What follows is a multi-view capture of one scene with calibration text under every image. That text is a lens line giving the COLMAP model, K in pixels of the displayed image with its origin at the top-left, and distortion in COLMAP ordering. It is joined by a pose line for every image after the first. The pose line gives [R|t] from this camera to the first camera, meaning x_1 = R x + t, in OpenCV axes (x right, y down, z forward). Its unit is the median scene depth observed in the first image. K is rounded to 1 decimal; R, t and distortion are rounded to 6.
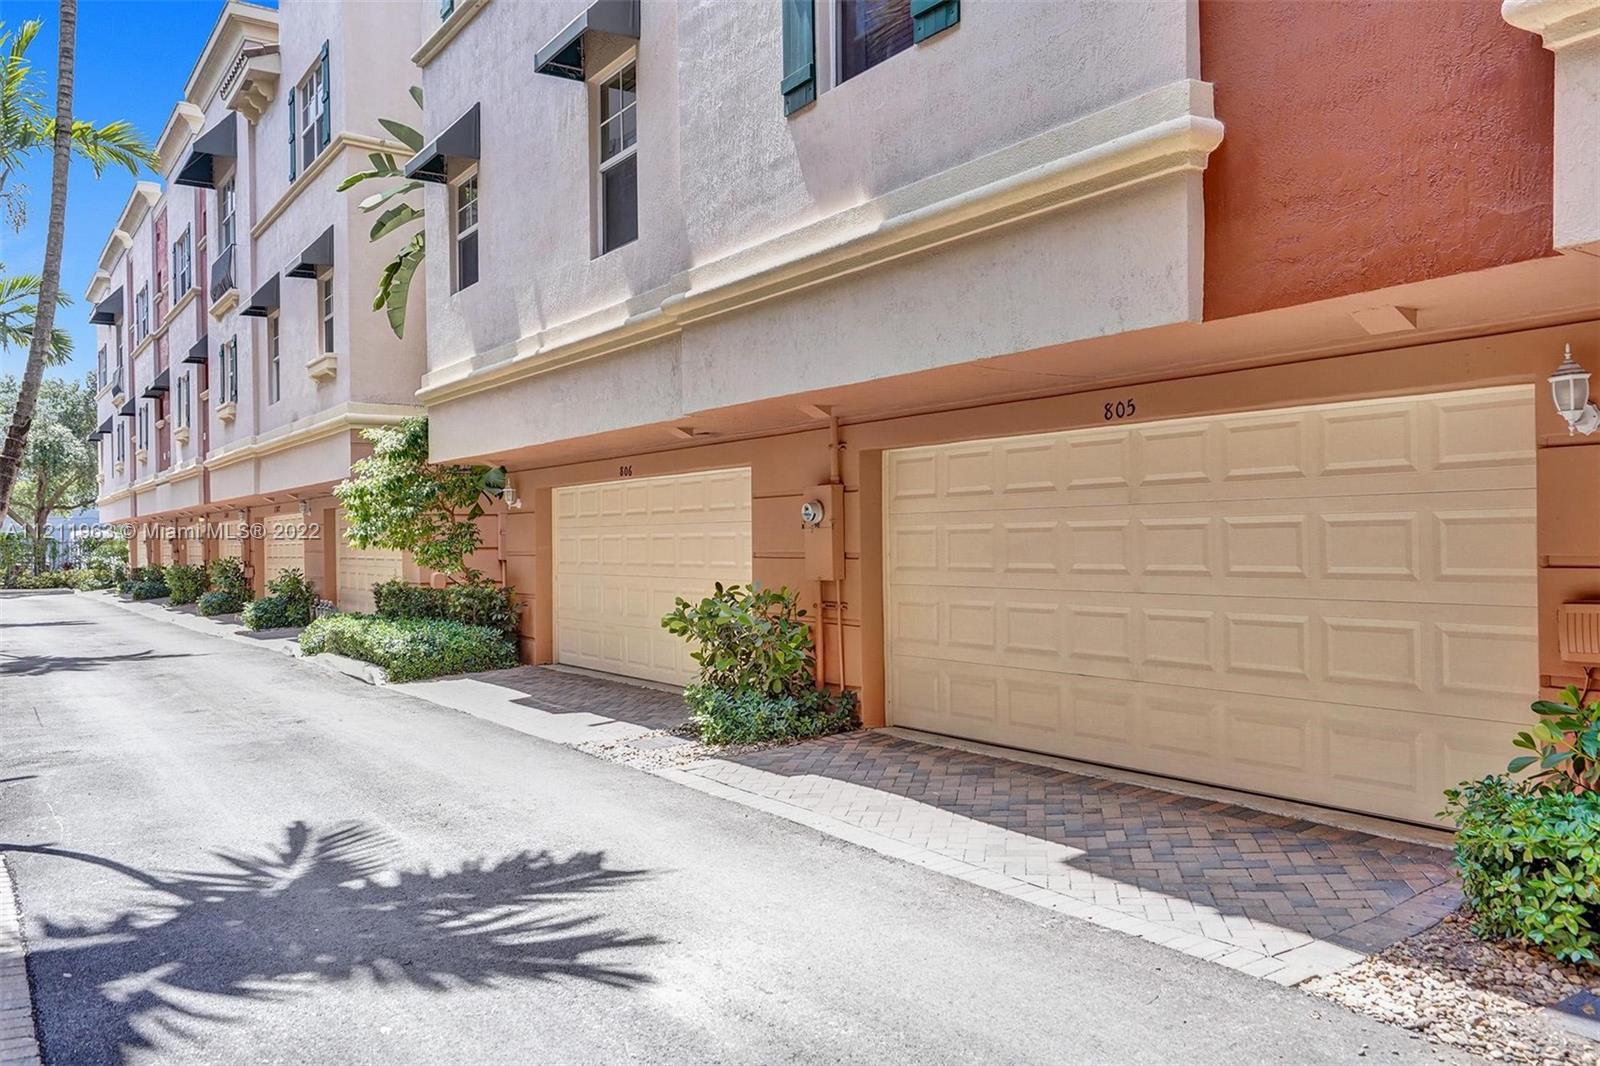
lens RADIAL K [[1265.6, 0, 800.7], [0, 1265.6, 548.6], [0, 0, 1]] dist [-0.003264, 0.073563]
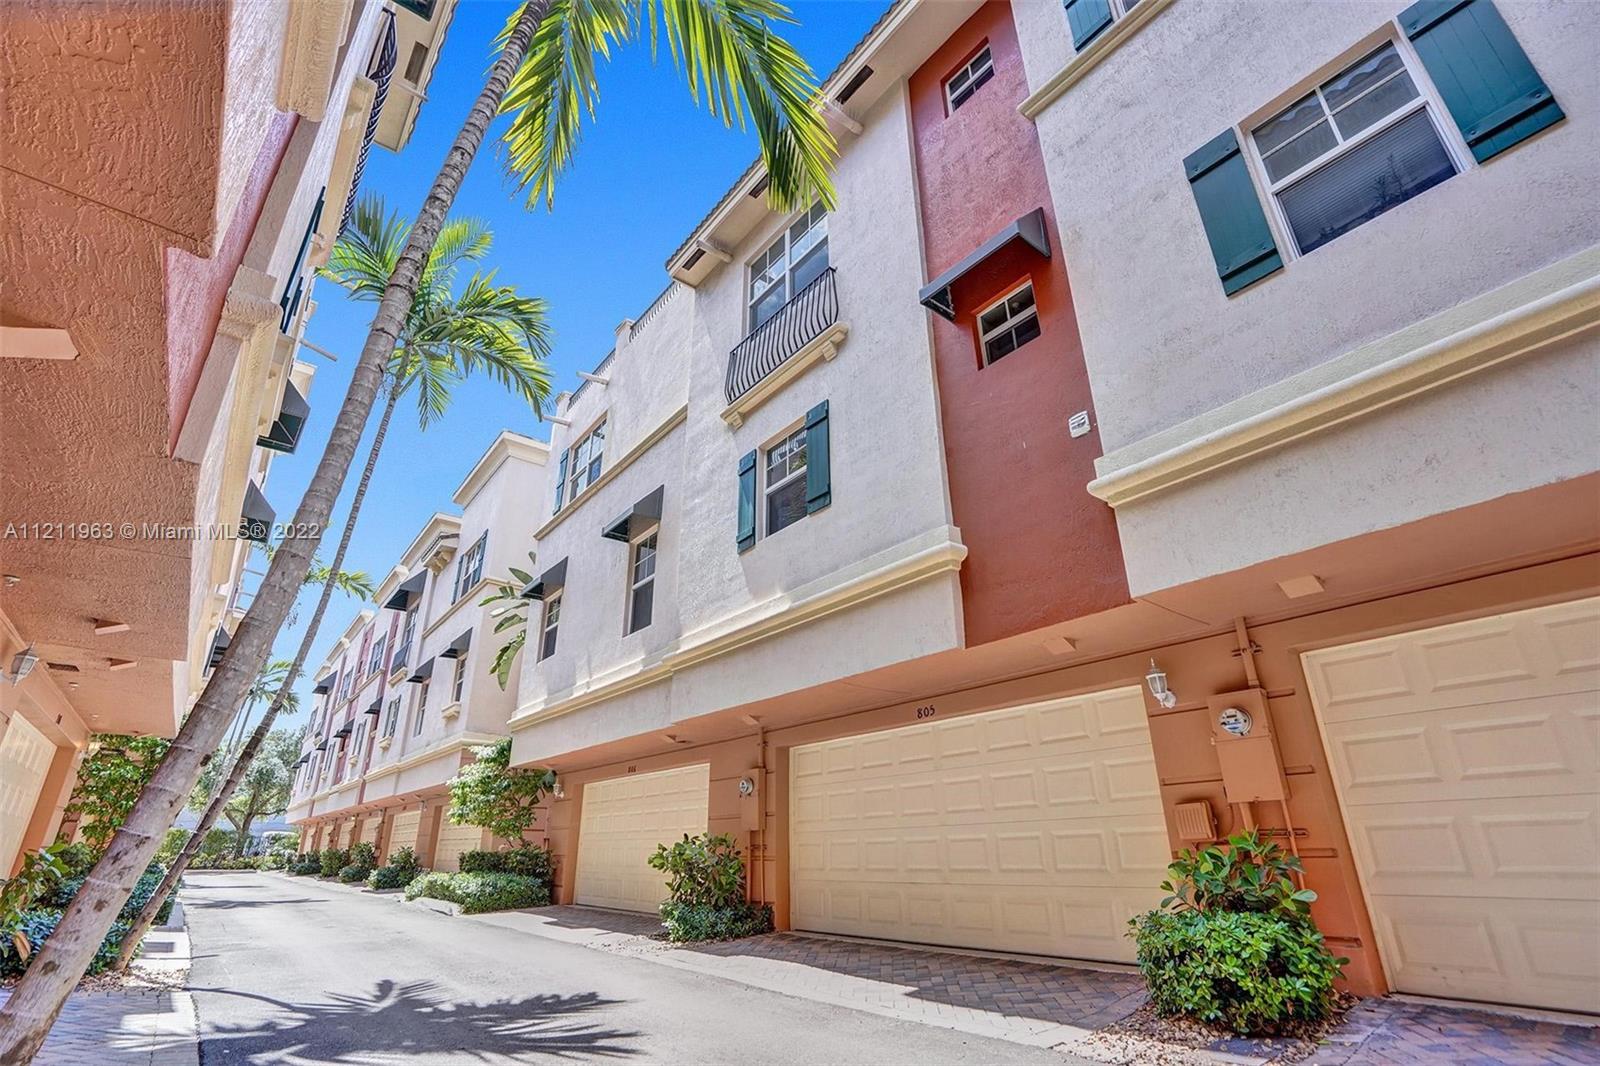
lens RADIAL K [[756.5, 0, 800.0], [0, 756.5, 533.0], [0, 0, 1]] dist [-0.067247, 0.033329]
pose [[0.997152, 0.032715, 0.067955, 0.001582], [-0.003115, 0.918122, -0.396286, 0.055886], [-0.075355, 0.394946, 0.915609, -0.019937]]
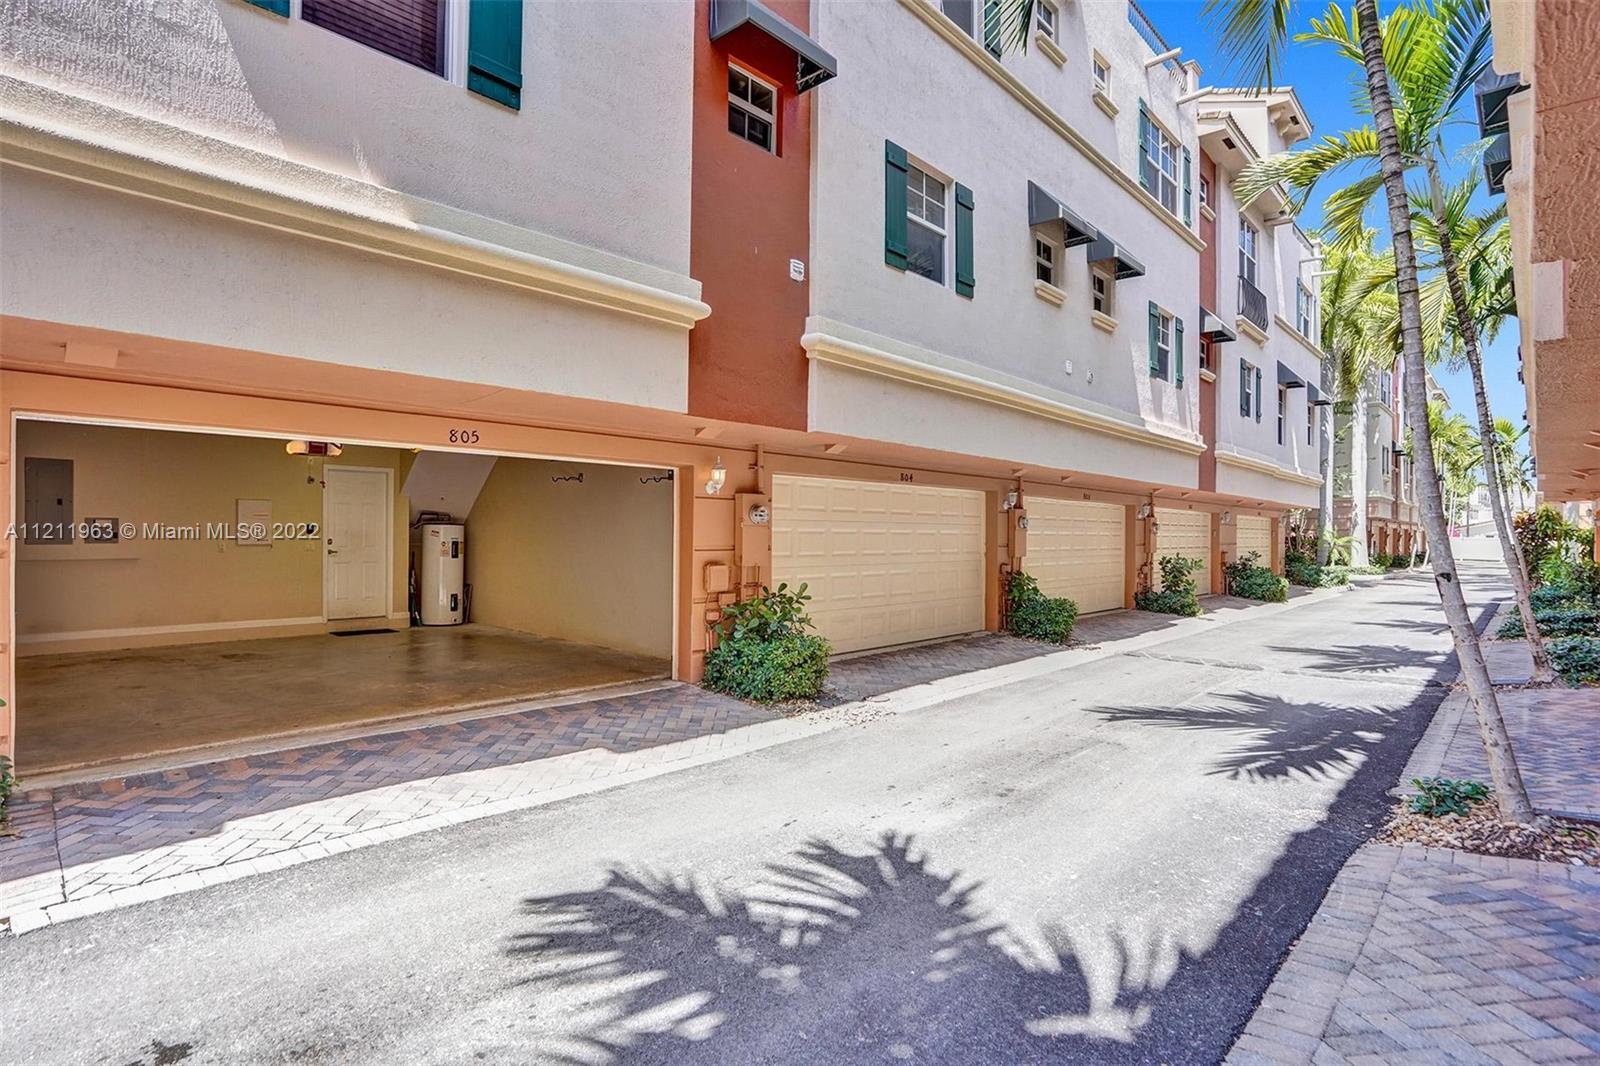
lens RADIAL K [[841.6, 0, 800.0], [0, 841.6, 533.0], [0, 0, 1]] dist [-0.003192, -0.000089]
pose [[-0.249478, 0.011164, 0.968316, -0.511420], [0.001065, 0.999936, -0.011254, 0.000163], [-0.968380, -0.001776, -0.249474, 0.665561]]
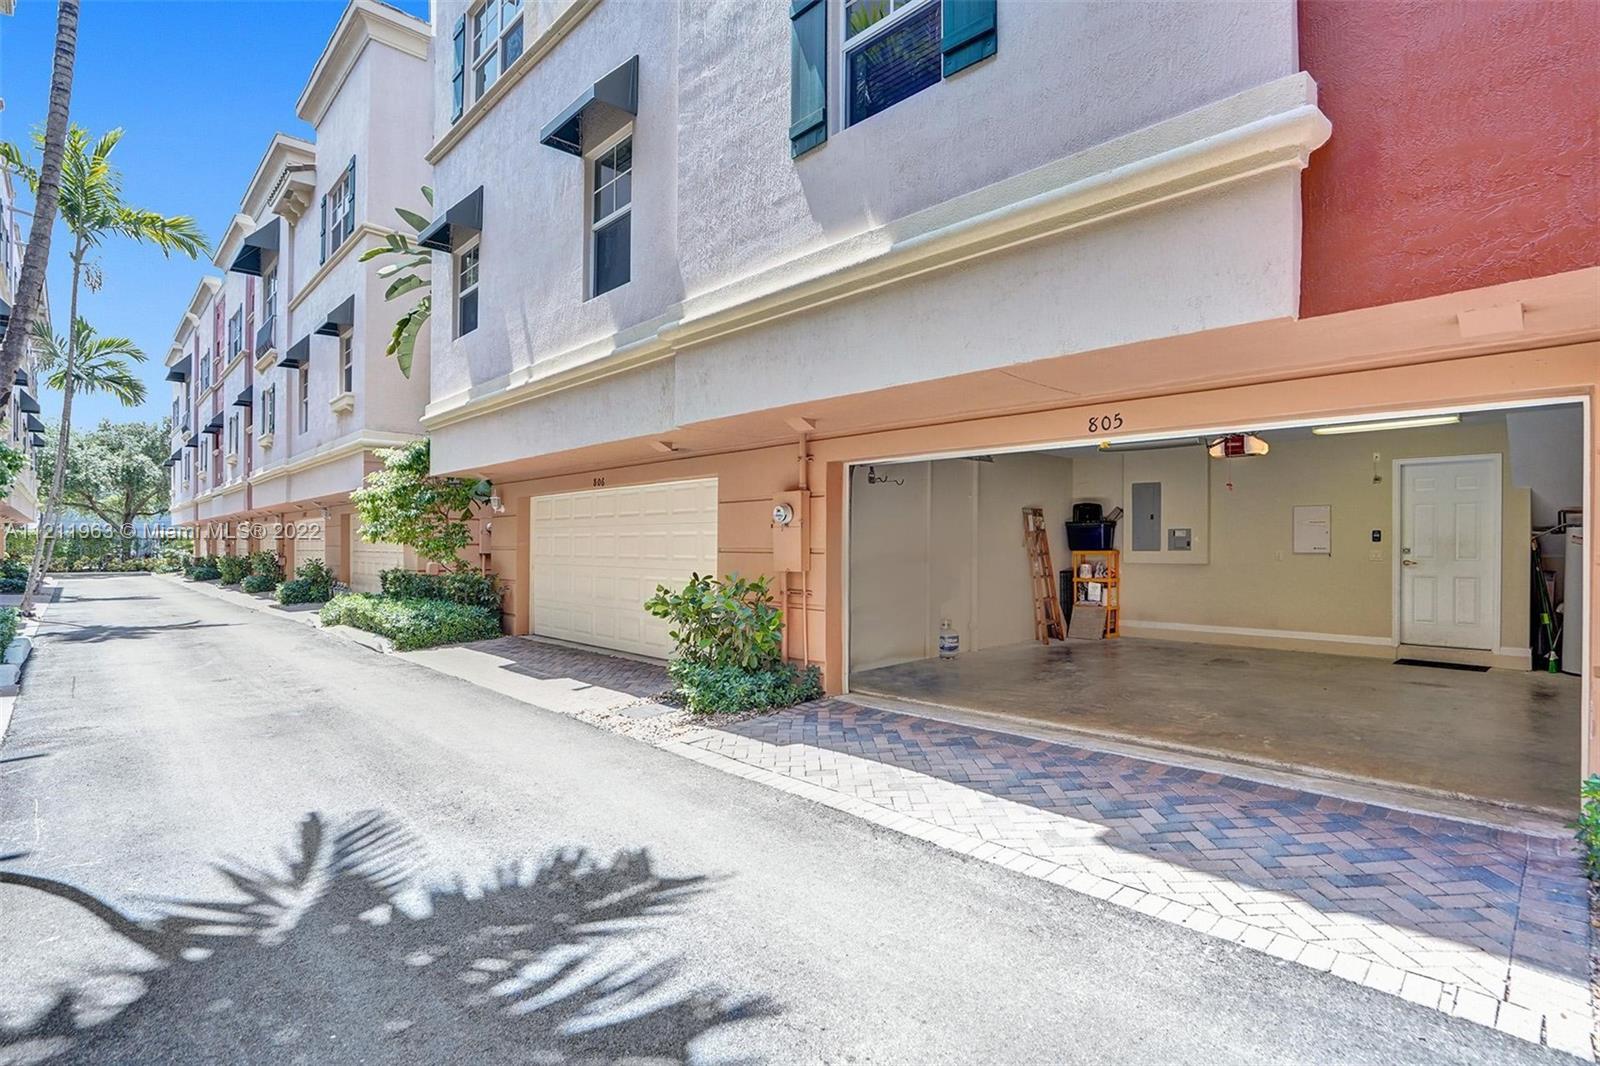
lens RADIAL K [[801.6, 0, 808.8], [0, 801.6, 545.7], [0, 0, 1]] dist [-0.068104, 0.038512]
pose [[0.984175, 0.011884, 0.176798, -0.100437], [-0.010886, 0.999919, -0.006614, 0.005676], [-0.176863, 0.004585, 0.984225, 0.263958]]
